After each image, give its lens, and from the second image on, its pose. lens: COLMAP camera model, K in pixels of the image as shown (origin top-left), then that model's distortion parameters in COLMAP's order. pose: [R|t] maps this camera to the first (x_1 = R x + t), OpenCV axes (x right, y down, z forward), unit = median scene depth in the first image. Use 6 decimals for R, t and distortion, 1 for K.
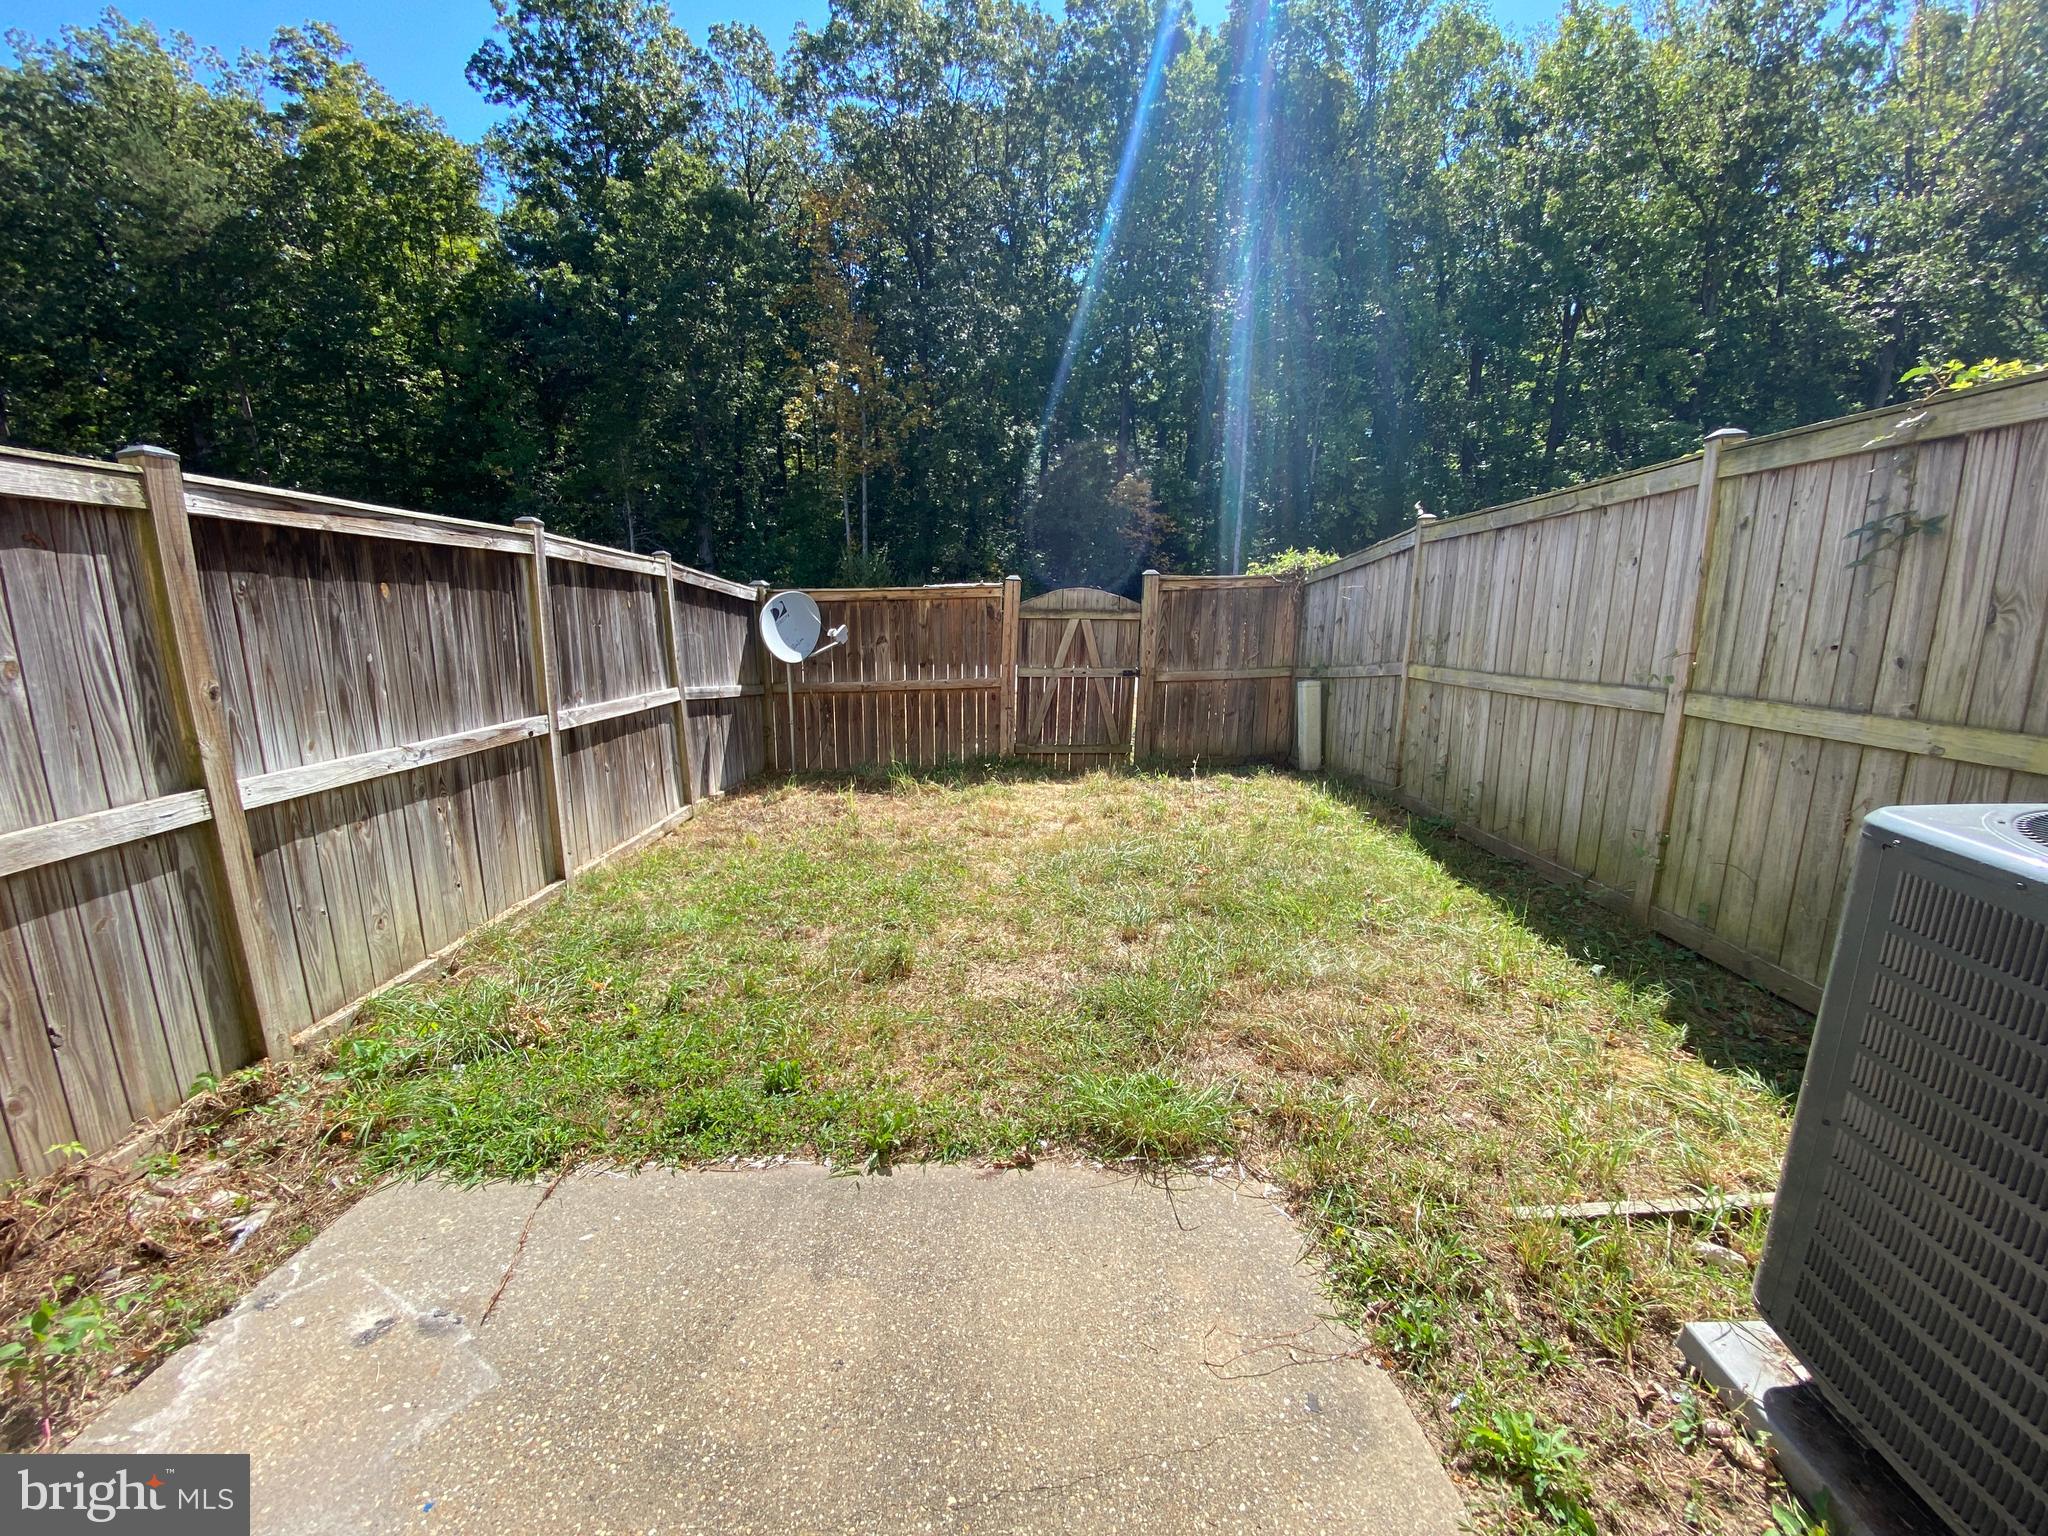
lens RADIAL K [[835.2, 0, 1026.4], [0, 835.2, 770.4], [0, 0, 1]] dist [0.020555, -0.020406]
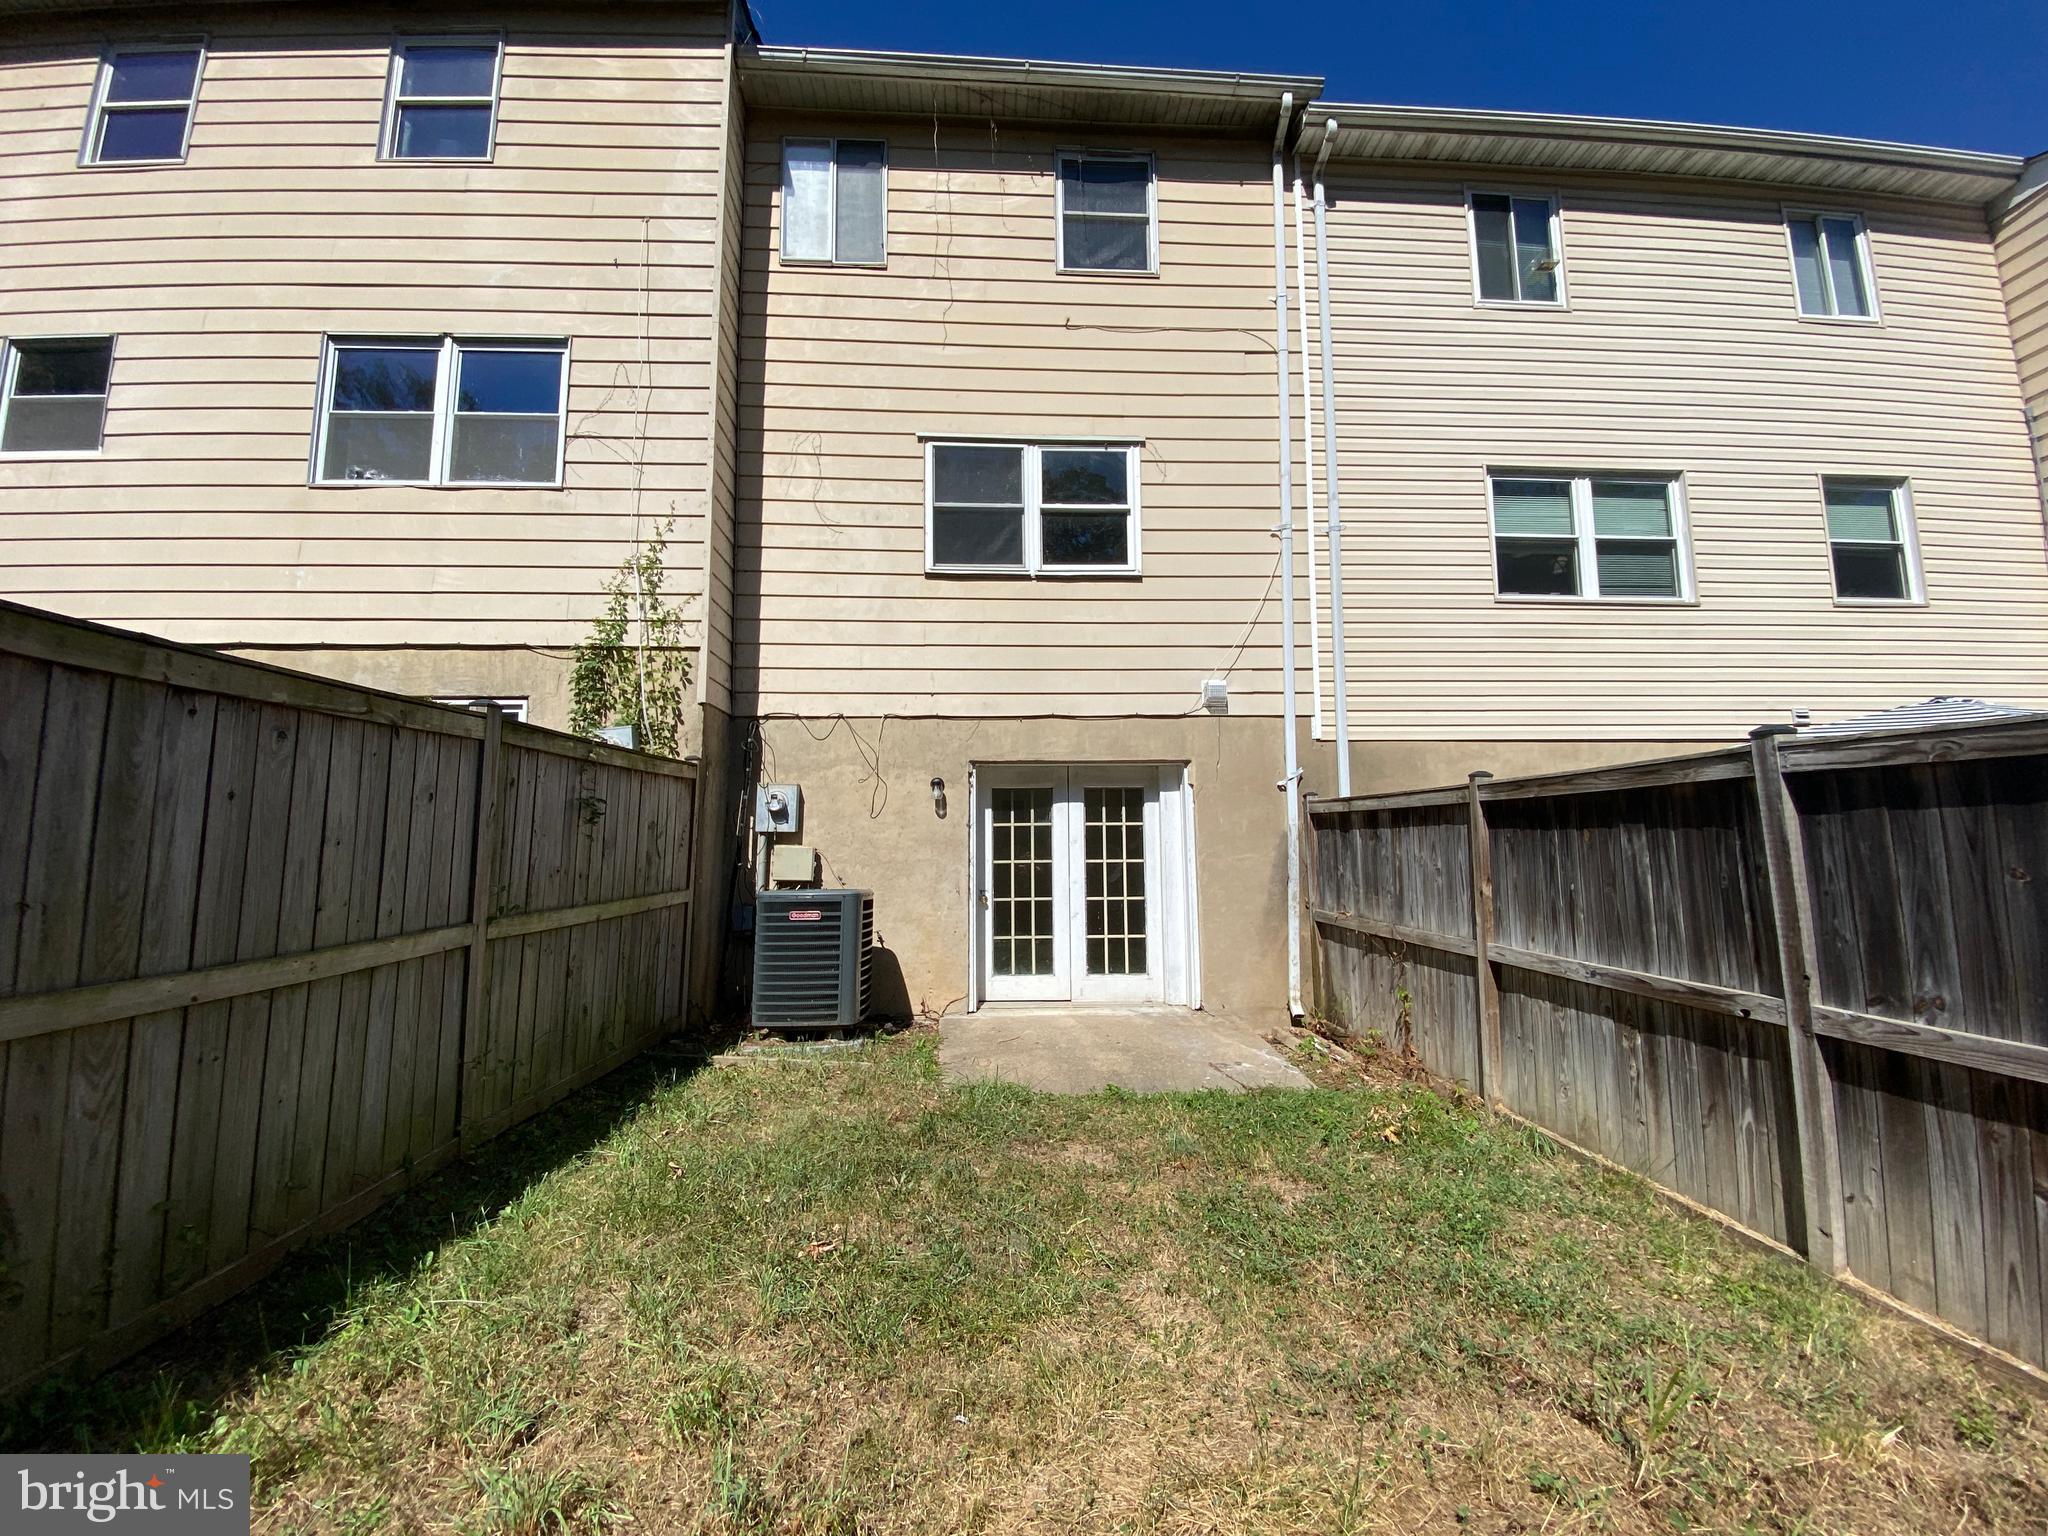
lens RADIAL K [[835.2, 0, 1026.4], [0, 835.2, 770.4], [0, 0, 1]] dist [0.020555, -0.020406]
pose [[-0.999349, -0.004765, -0.035769, 0.090658], [-0.008111, 0.995538, 0.094017, -0.347140], [0.035162, 0.094246, -0.994928, 1.818316]]
